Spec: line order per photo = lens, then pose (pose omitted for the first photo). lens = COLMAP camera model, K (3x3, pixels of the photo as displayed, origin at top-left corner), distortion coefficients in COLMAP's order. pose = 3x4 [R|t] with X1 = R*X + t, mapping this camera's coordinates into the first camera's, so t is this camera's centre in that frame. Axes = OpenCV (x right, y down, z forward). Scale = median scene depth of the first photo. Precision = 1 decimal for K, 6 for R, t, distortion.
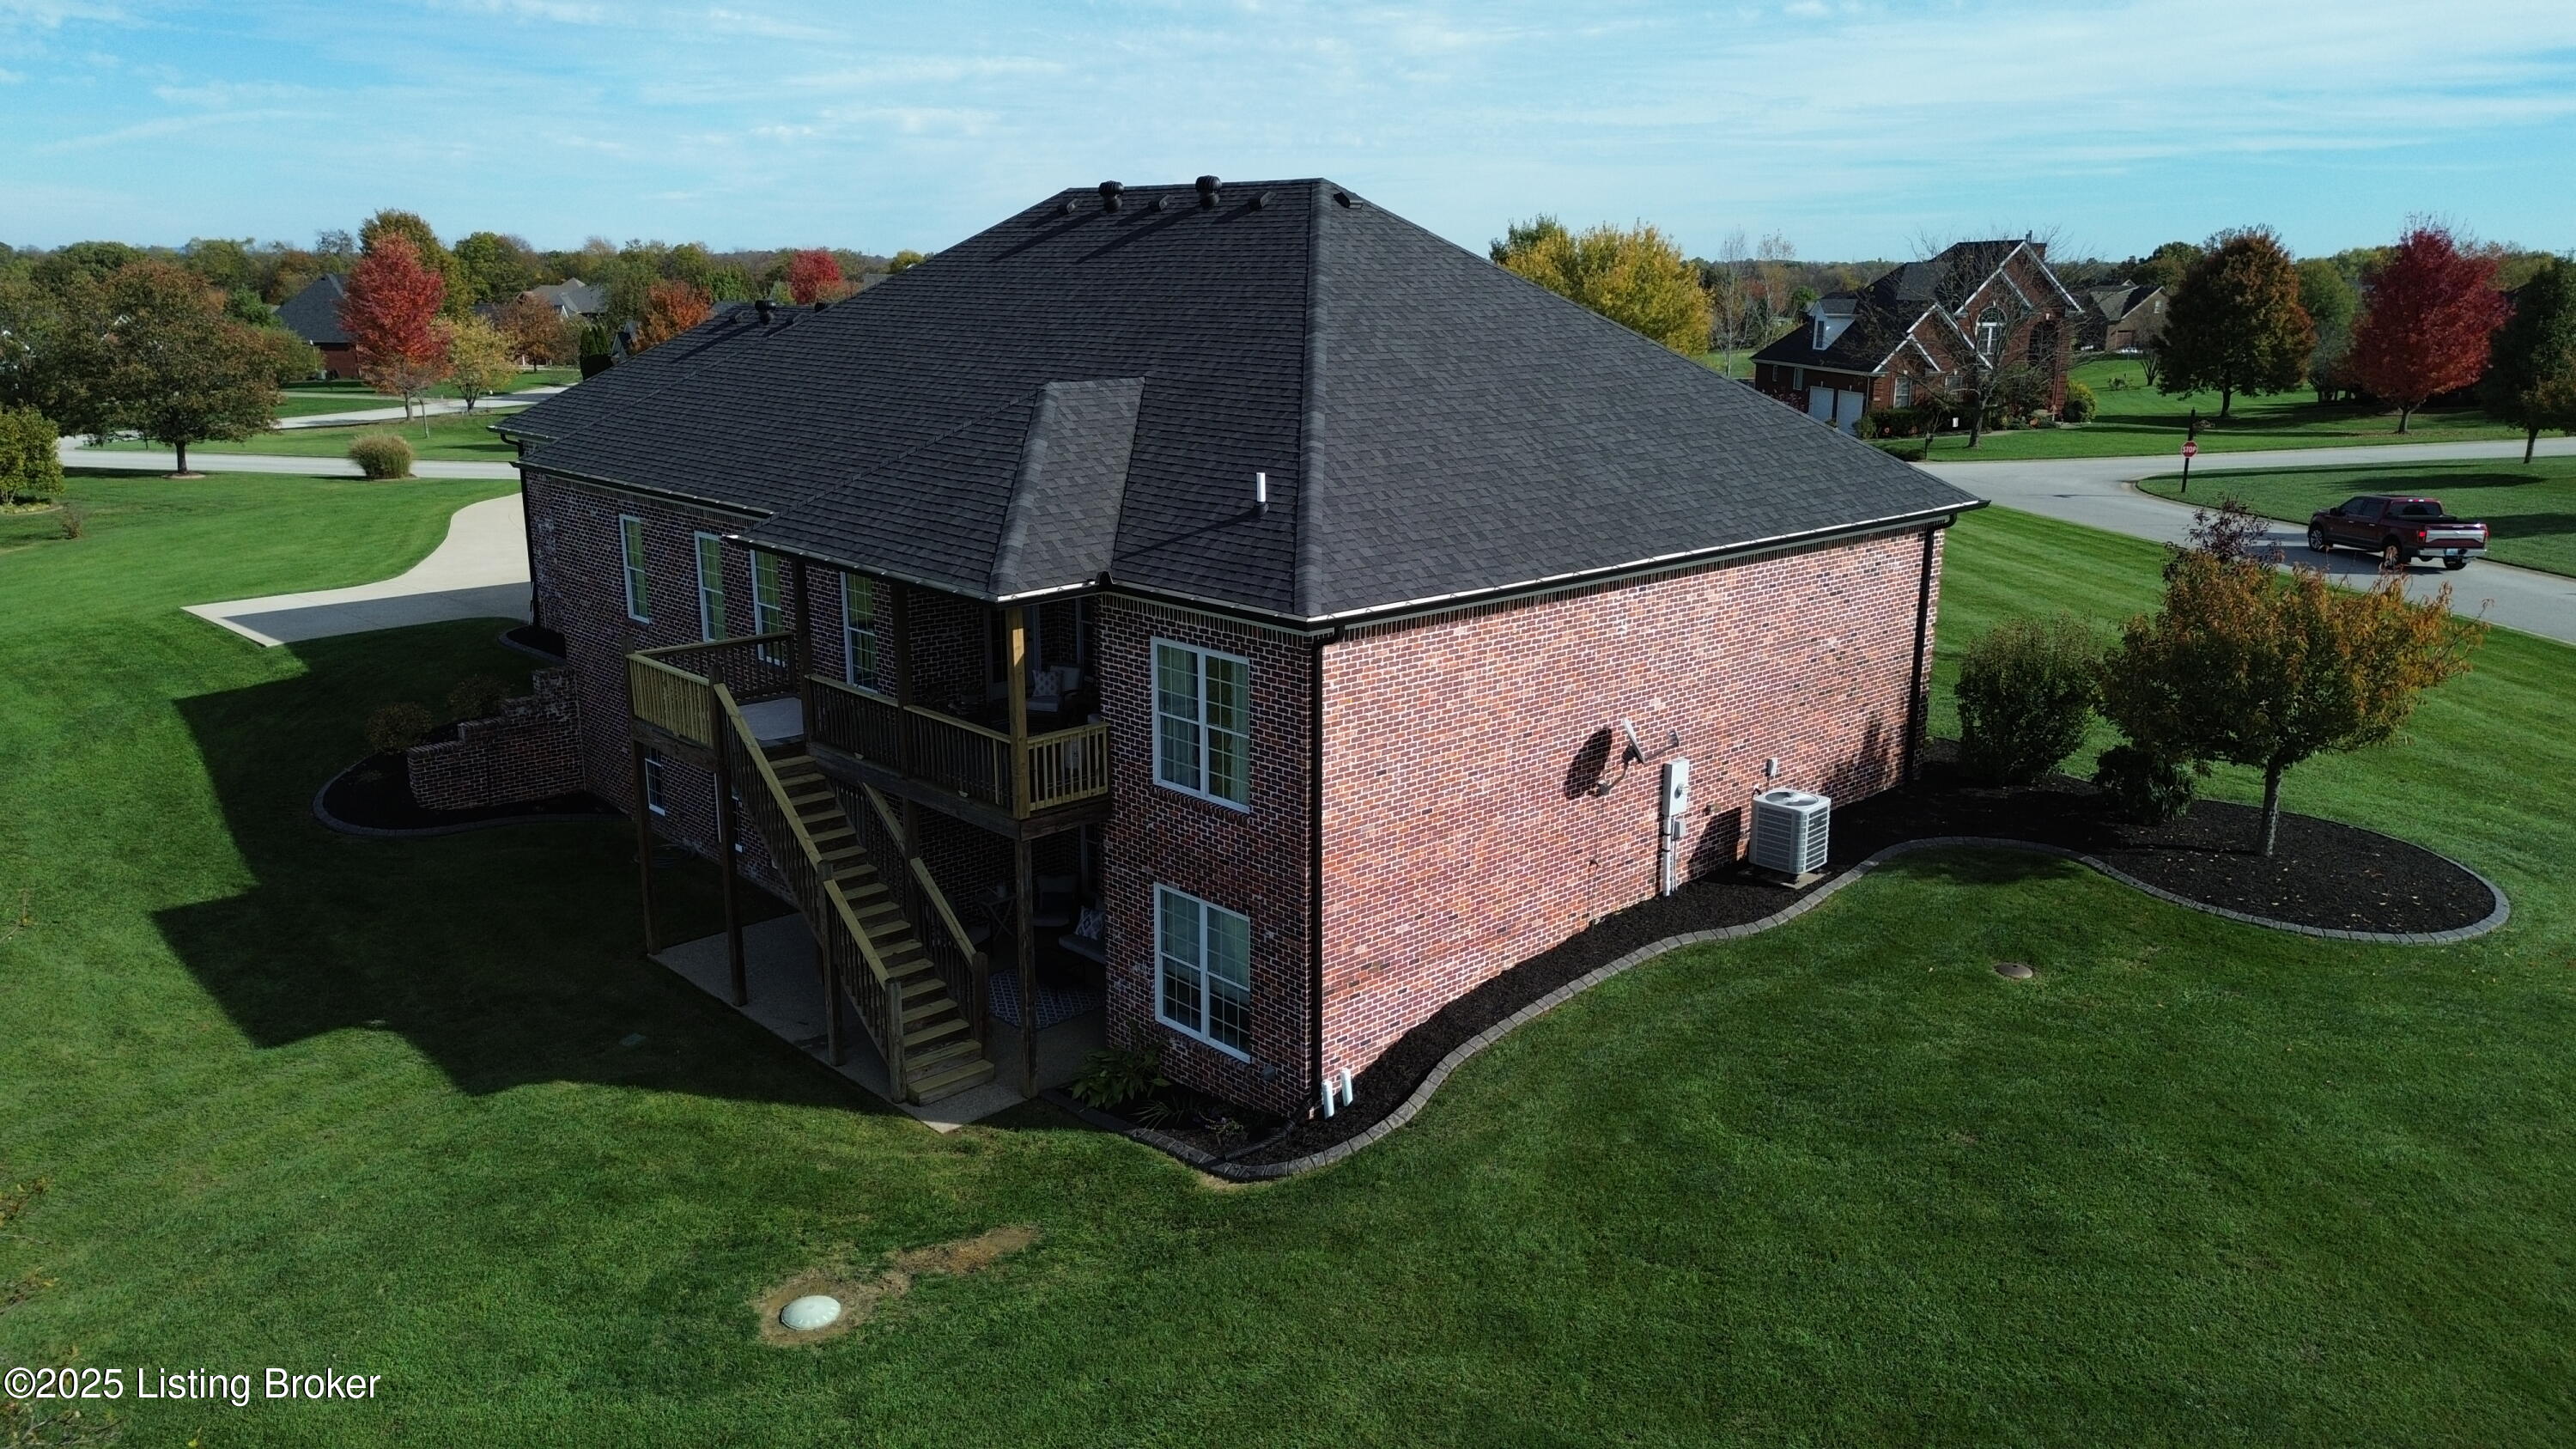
lens RADIAL K [[1817.0, 0, 1283.5], [0, 1817.0, 714.3], [0, 0, 1]] dist [0.099119, -0.103302]
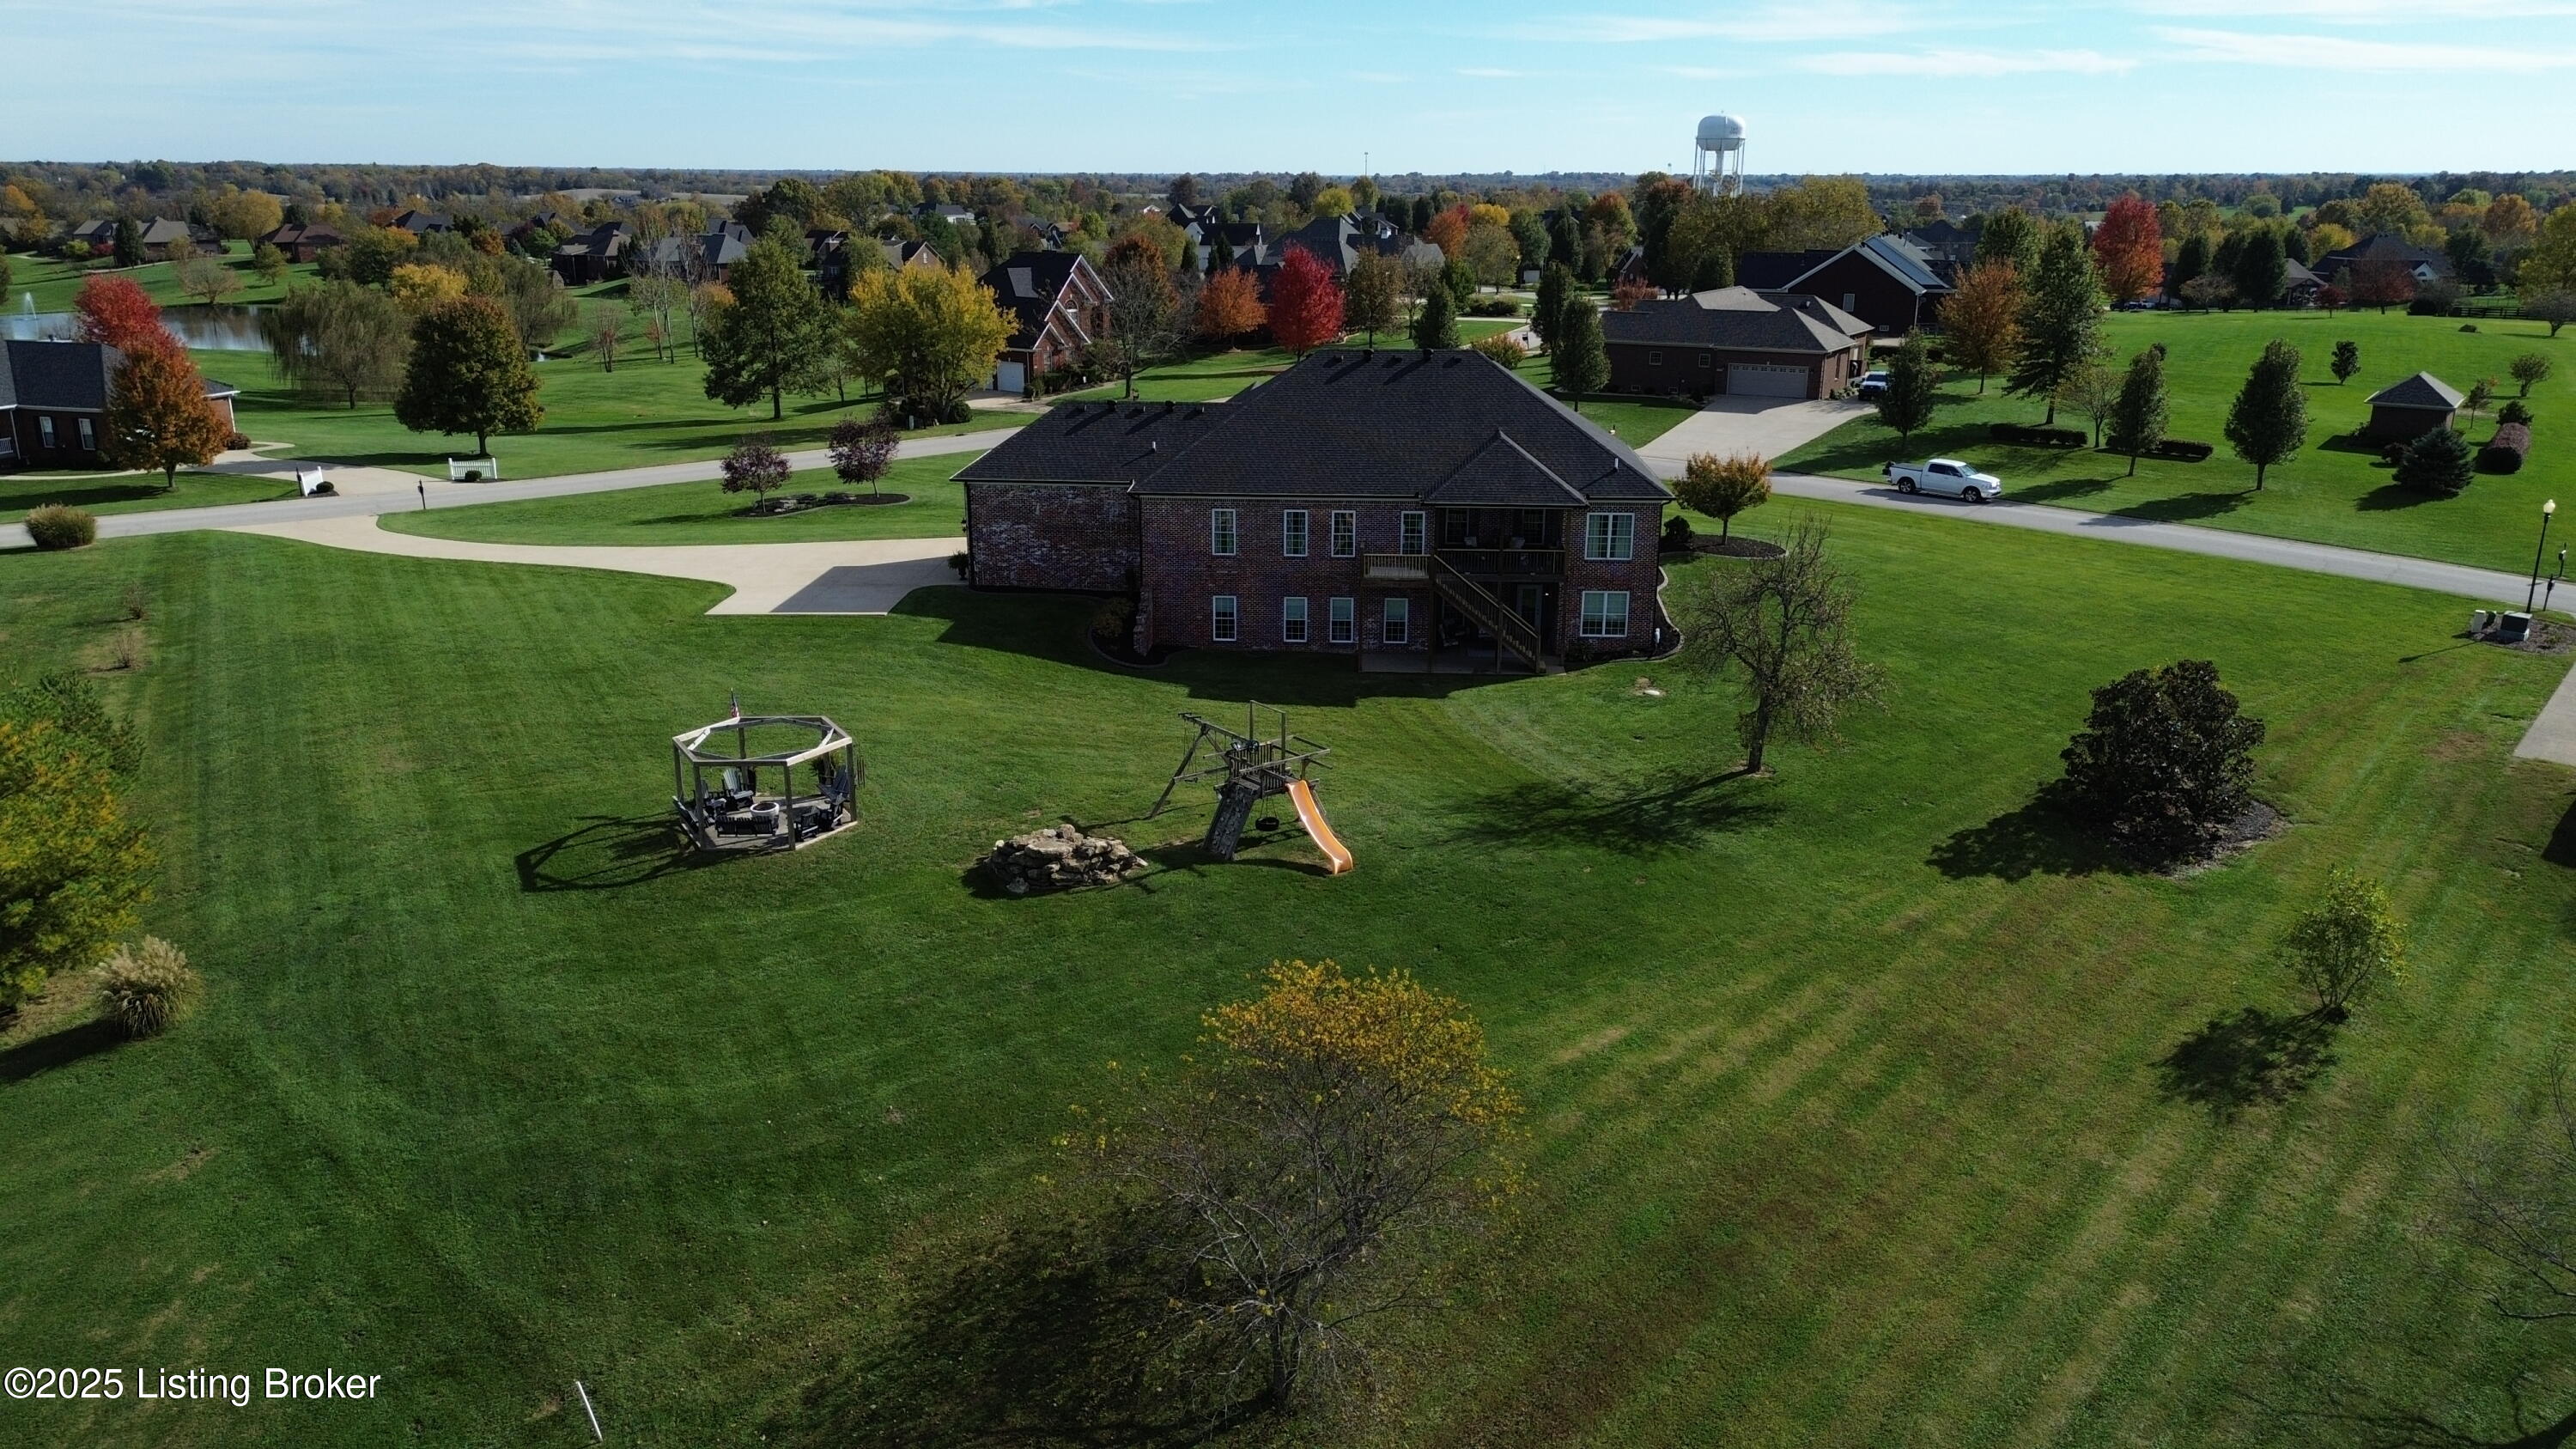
lens RADIAL K [[1810.6, 0, 1277.4], [0, 1810.6, 725.4], [0, 0, 1]] dist [0.190772, -0.498547]
pose [[0.726098, -0.199691, 0.657955, -2.566699], [0.163632, 0.979591, 0.116730, -0.135387], [-0.667837, 0.022905, 0.743955, -0.994667]]
